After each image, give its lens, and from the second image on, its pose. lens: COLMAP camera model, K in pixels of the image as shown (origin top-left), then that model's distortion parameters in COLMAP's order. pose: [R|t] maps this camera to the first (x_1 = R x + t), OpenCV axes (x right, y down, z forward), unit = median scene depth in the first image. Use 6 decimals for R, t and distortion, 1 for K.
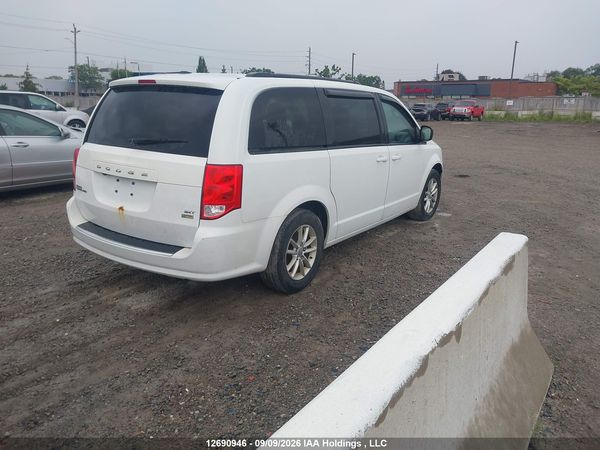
lens RADIAL K [[456.6, 0, 300.0], [0, 456.6, 225.0], [0, 0, 1]] dist [-0.001830, -0.003818]
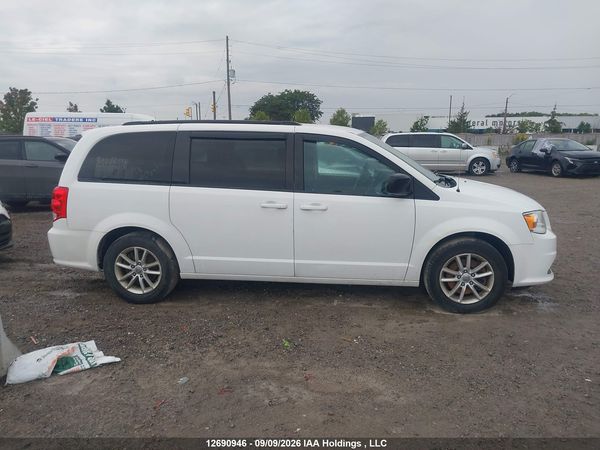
lens RADIAL K [[456.6, 0, 300.0], [0, 456.6, 225.0], [0, 0, 1]] dist [-0.001830, -0.003818]
pose [[0.484456, 0.147121, -0.862356, 1.139824], [-0.215174, 0.975513, 0.045545, -0.186208], [0.847940, 0.163492, 0.504249, 0.711110]]
